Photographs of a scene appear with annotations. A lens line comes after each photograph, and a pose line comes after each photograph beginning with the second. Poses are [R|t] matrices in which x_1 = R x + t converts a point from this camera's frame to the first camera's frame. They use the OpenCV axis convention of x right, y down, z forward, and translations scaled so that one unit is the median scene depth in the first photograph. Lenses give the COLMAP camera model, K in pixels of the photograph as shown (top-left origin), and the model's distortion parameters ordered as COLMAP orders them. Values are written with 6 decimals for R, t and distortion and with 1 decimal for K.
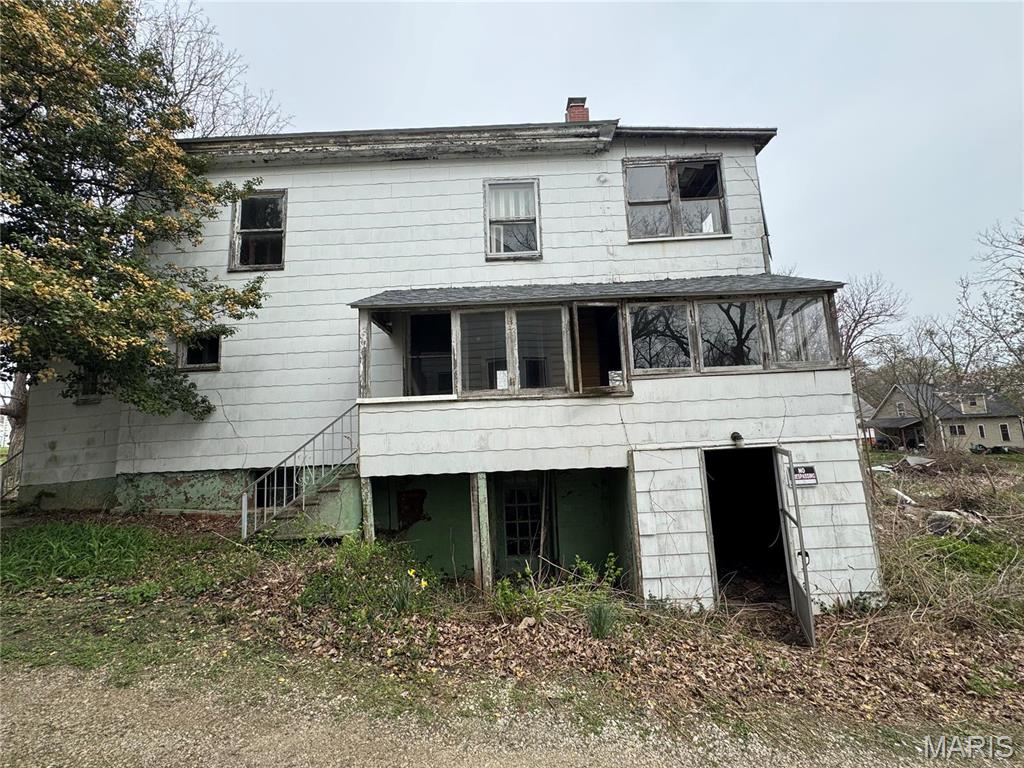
lens RADIAL K [[406.2, 0, 512.0], [0, 406.2, 384.0], [0, 0, 1]] dist [0.000185, 0.000345]
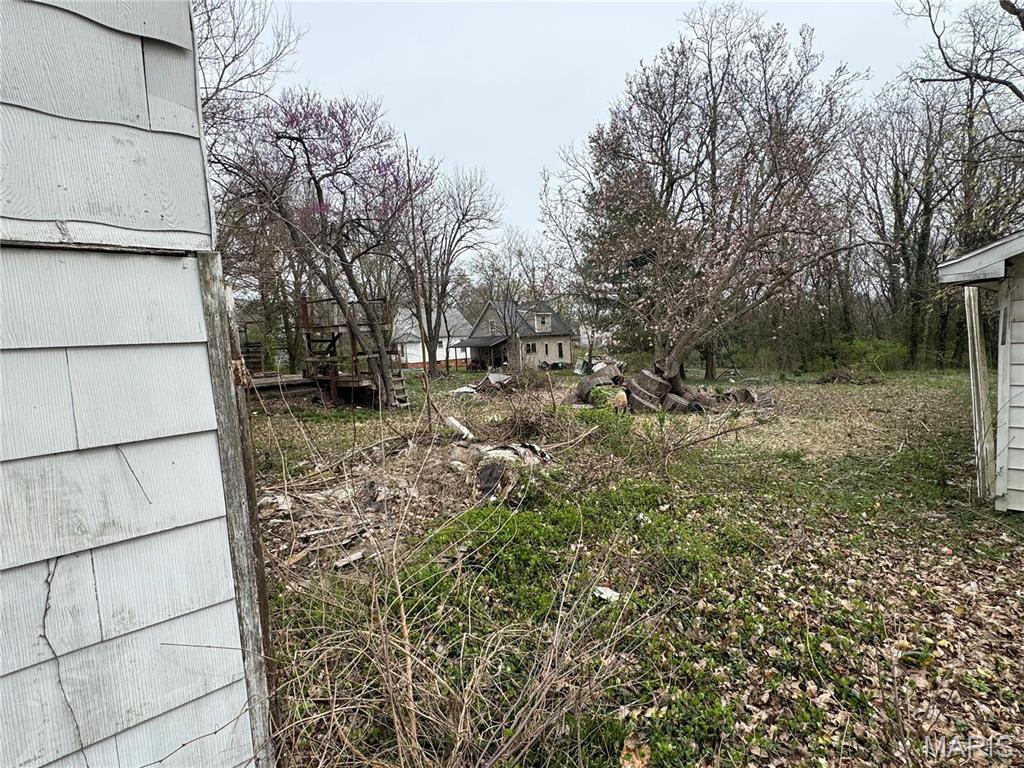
lens RADIAL K [[544.0, 0, 512.0], [0, 544.0, 384.0], [0, 0, 1]] dist [0.000245, -0.000003]
pose [[0.702744, -0.052301, 0.709518, 0.099661], [-0.064553, 0.988493, 0.136803, 0.020667], [-0.708508, -0.141939, 0.691281, 0.086644]]
